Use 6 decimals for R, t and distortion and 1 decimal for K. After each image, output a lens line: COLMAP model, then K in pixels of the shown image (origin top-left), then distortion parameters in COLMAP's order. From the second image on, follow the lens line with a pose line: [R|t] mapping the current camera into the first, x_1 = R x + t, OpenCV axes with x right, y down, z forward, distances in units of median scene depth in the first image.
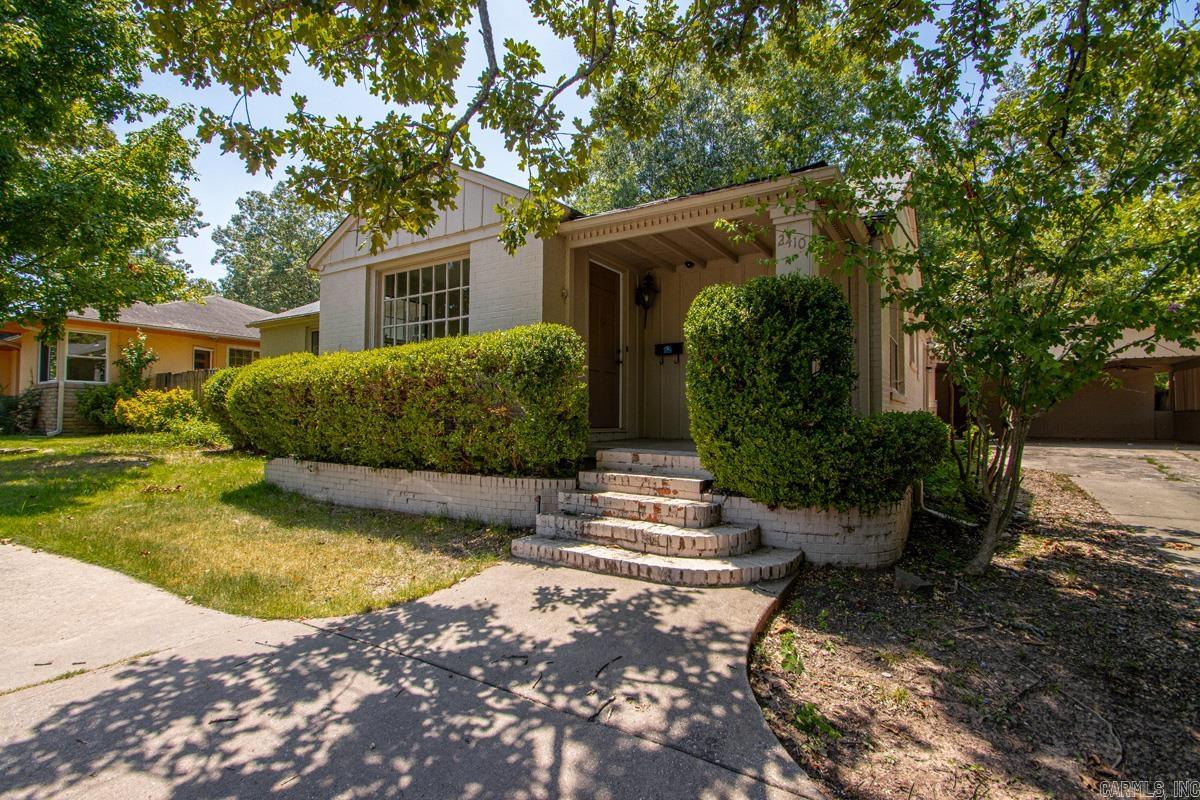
lens RADIAL K [[553.7, 0, 600.0], [0, 553.7, 400.0], [0, 0, 1]] dist [0.014629, -0.019926]
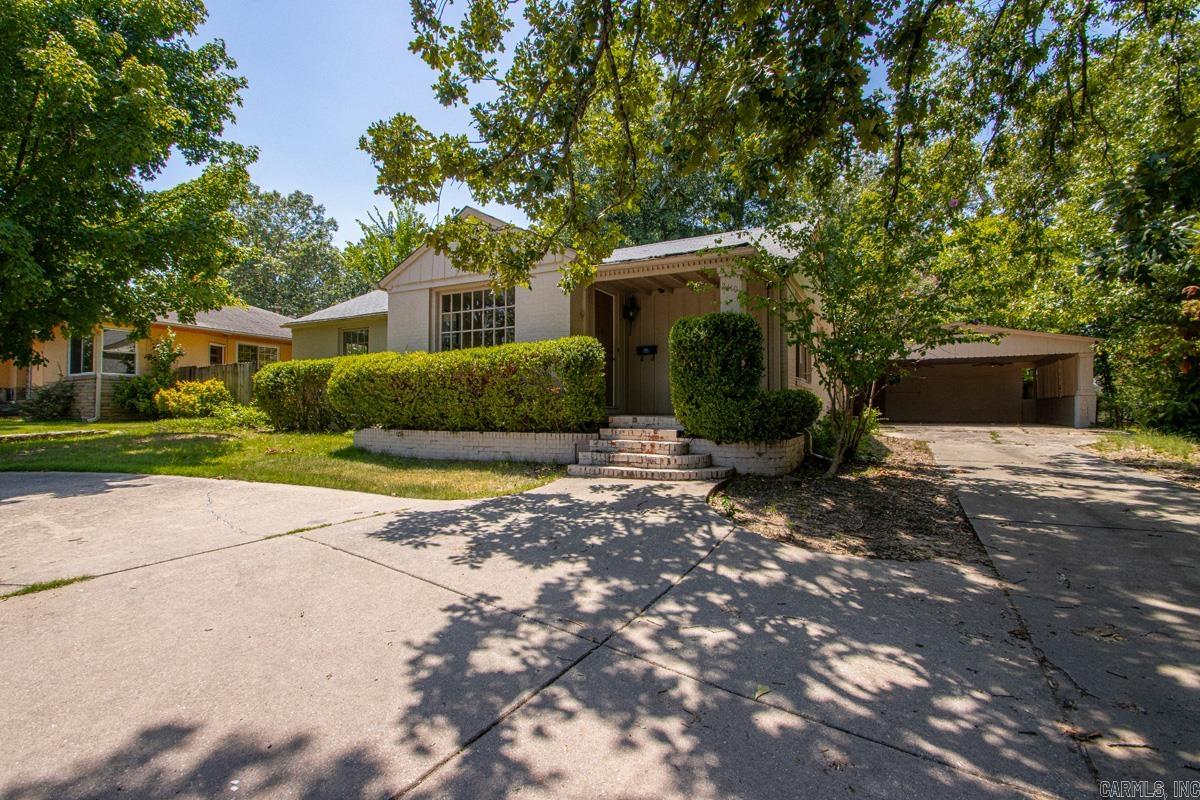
lens RADIAL K [[553.7, 0, 600.0], [0, 553.7, 400.0], [0, 0, 1]] dist [0.014629, -0.019926]
pose [[0.996146, -0.002105, 0.087687, -0.173605], [0.001365, 0.999963, 0.008497, 0.032403], [-0.087702, -0.008344, 0.996112, -0.575937]]
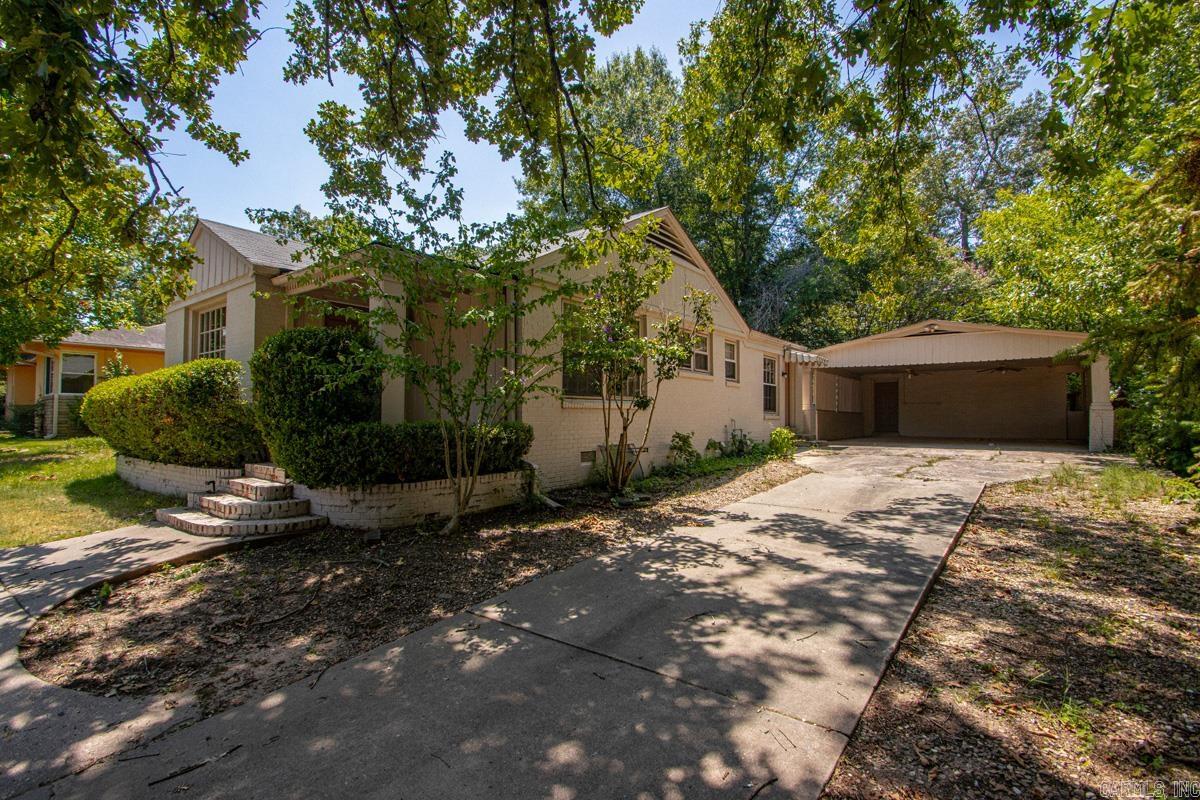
lens RADIAL K [[553.7, 0, 600.0], [0, 553.7, 400.0], [0, 0, 1]] dist [0.014629, -0.019926]
pose [[0.995405, -0.008861, -0.095346, 0.954146], [0.008523, 0.999956, -0.003953, -0.016258], [0.095377, 0.003123, 0.995436, -0.289633]]
